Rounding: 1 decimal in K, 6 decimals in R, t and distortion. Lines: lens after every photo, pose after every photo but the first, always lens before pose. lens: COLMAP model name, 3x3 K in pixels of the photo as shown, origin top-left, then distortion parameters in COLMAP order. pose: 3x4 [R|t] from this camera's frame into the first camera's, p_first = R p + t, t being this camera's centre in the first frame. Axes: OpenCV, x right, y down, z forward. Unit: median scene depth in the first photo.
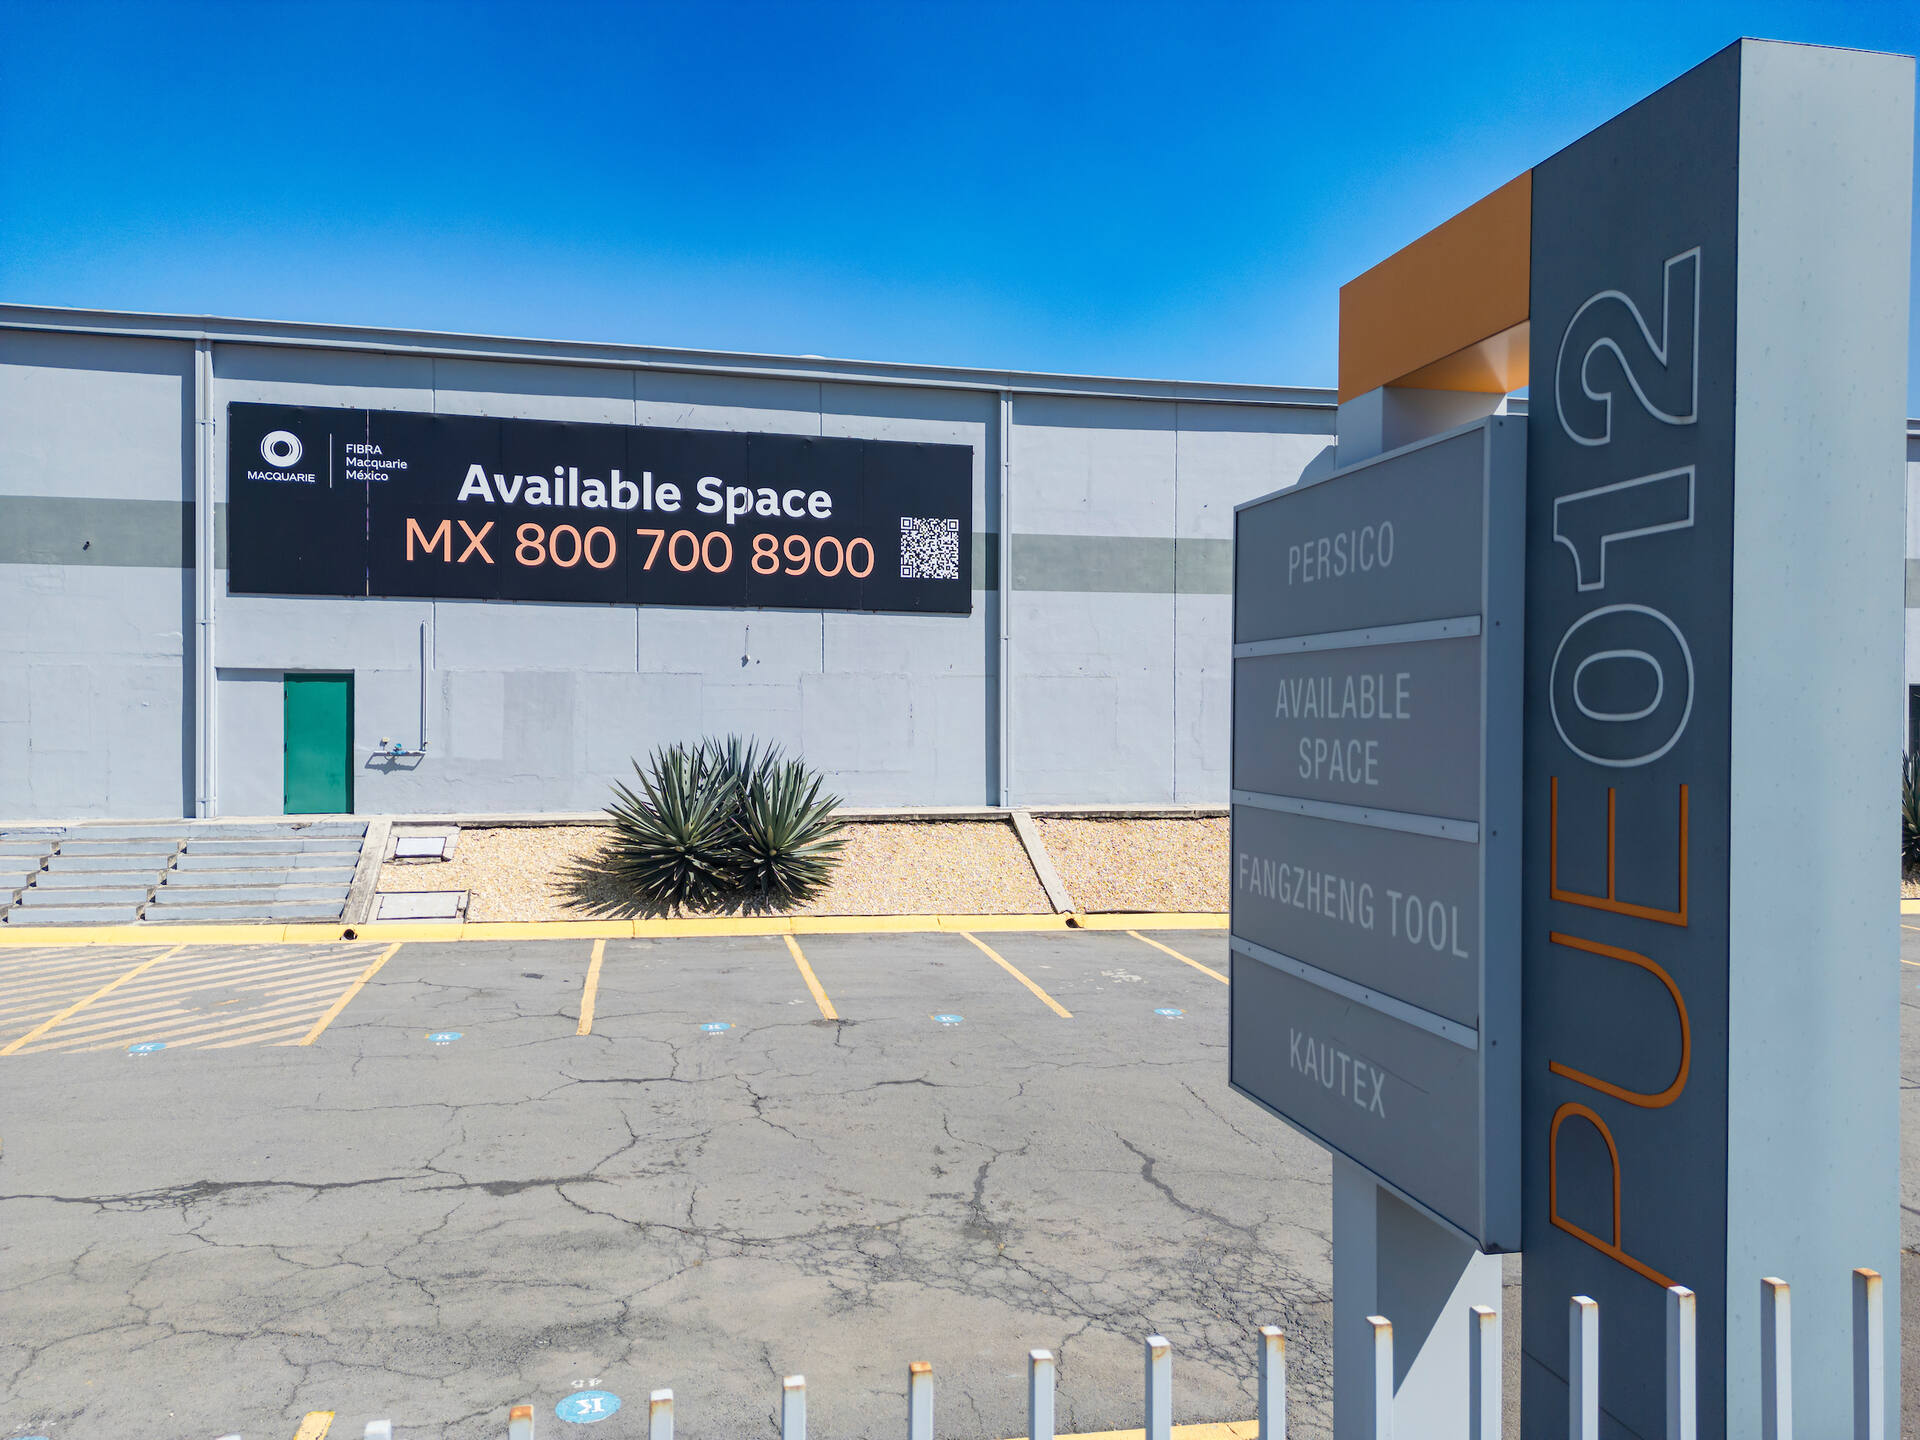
lens RADIAL K [[1343.2, 0, 954.3], [0, 1343.2, 725.6], [0, 0, 1]] dist [0.068109, -0.062634]
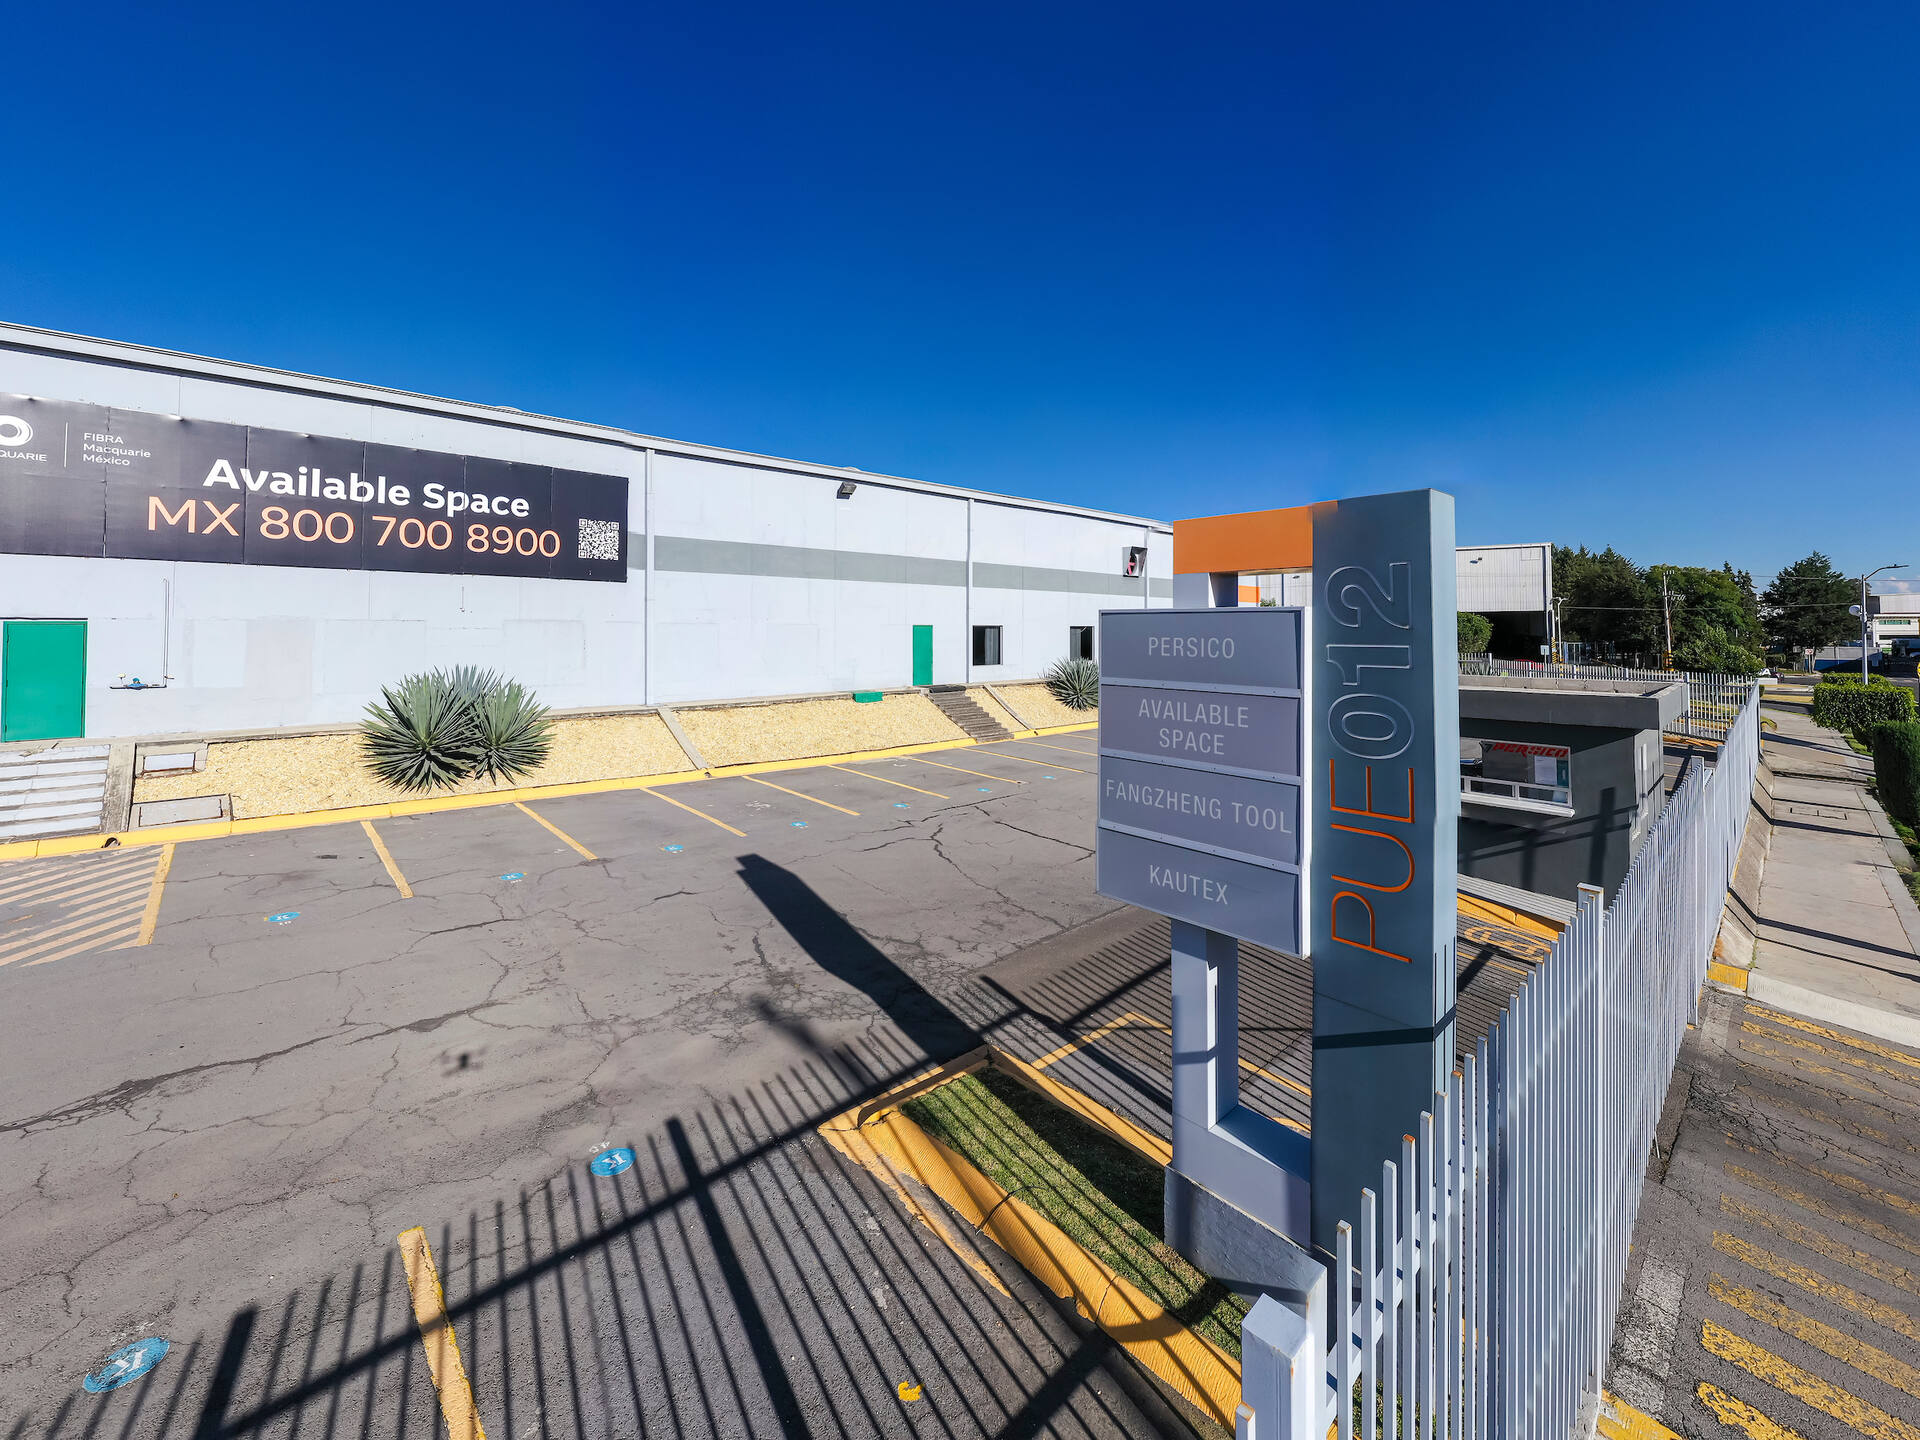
lens RADIAL K [[773.2, 0, 954.9], [0, 773.2, 615.8], [0, 0, 1]] dist [0.004438, -0.002014]
pose [[0.865964, 0.006114, 0.500069, -0.120151], [0.004005, 0.999808, -0.019159, -0.027476], [-0.500091, 0.018593, 0.865773, 0.017928]]
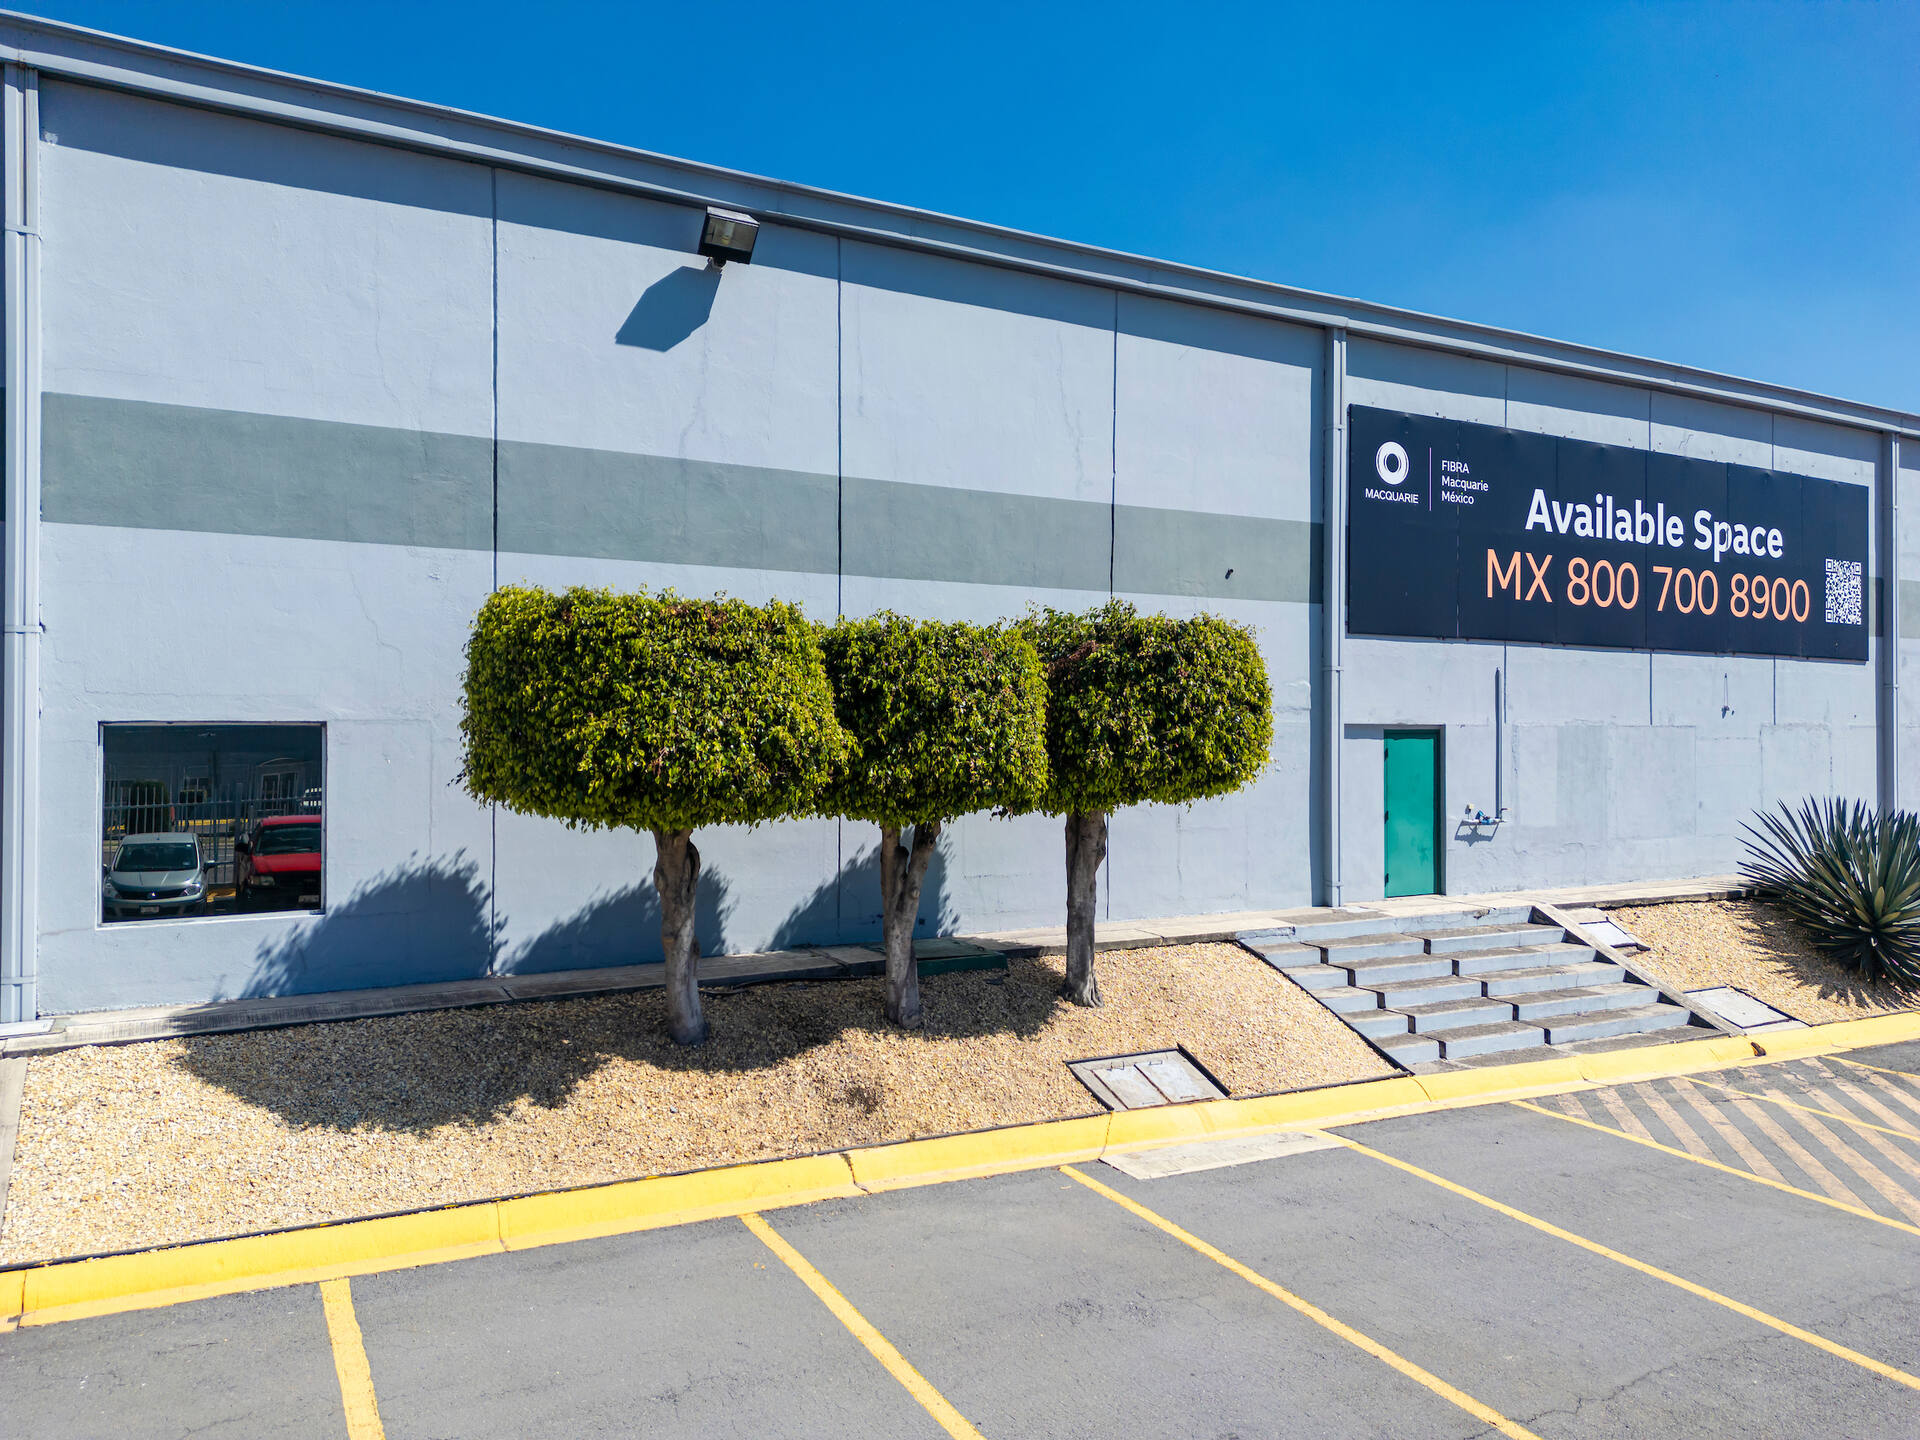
lens RADIAL K [[1343.2, 0, 945.0], [0, 1343.2, 721.8], [0, 0, 1]] dist [0.068109, -0.062634]
pose [[0.963212, 0.002844, 0.268728, -0.979378], [-0.002422, 0.999995, -0.001904, -0.040972], [-0.268733, 0.001183, 0.963214, 0.266709]]
